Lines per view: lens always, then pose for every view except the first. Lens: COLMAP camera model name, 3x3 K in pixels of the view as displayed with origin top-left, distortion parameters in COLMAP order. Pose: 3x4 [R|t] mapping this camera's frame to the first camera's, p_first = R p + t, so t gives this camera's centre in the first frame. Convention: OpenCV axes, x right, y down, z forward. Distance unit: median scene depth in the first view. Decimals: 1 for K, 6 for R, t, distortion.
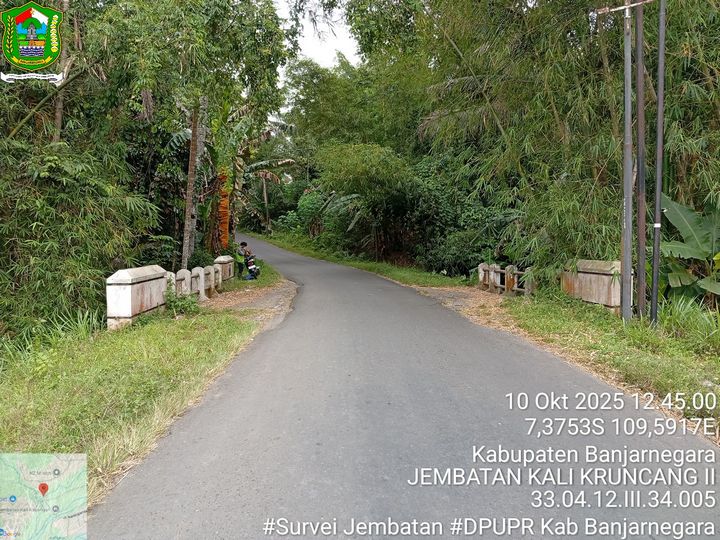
lens RADIAL K [[549.3, 0, 358.4], [0, 549.3, 270.8], [0, 0, 1]] dist [0.101656, -0.204614]
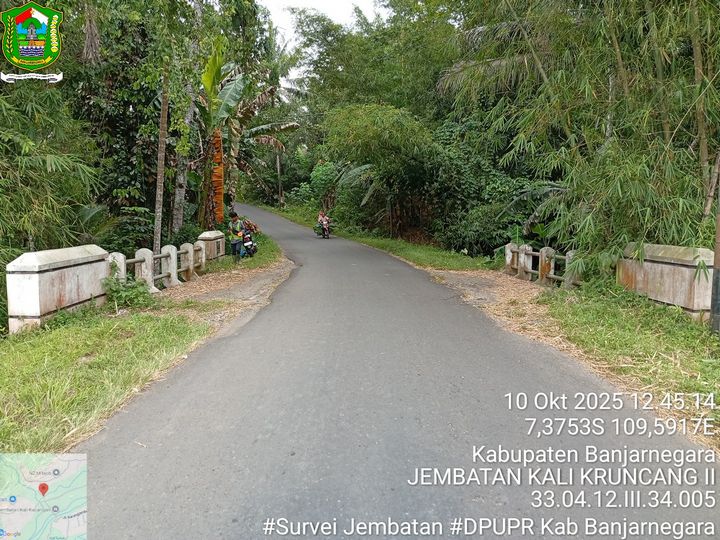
lens RADIAL K [[549.3, 0, 358.4], [0, 549.3, 270.8], [0, 0, 1]] dist [0.101656, -0.204614]
pose [[0.999246, 0.012776, -0.036676, 0.019433], [-0.011019, 0.998800, 0.047712, -0.007858], [0.037241, -0.047272, 0.998188, 0.119628]]
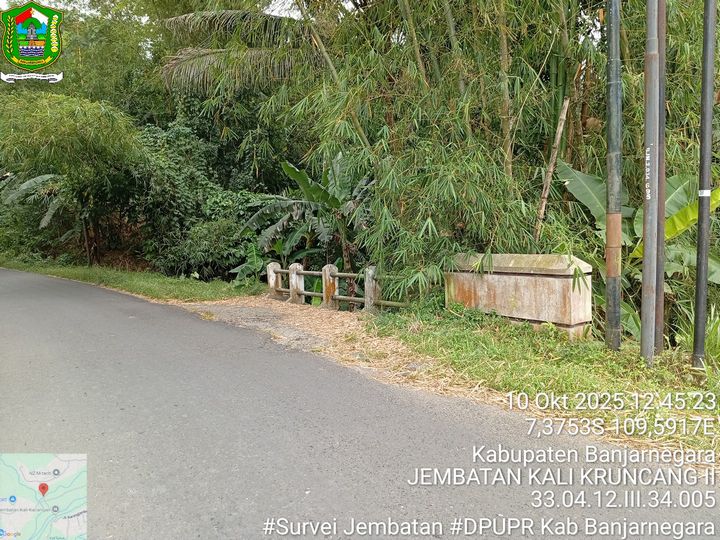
lens RADIAL K [[549.3, 0, 358.4], [0, 549.3, 270.8], [0, 0, 1]] dist [0.101656, -0.204614]
pose [[0.866174, -0.064931, 0.495507, -0.032380], [0.058513, 0.997880, 0.028478, -0.014307], [-0.496306, 0.004327, 0.868137, 0.258796]]
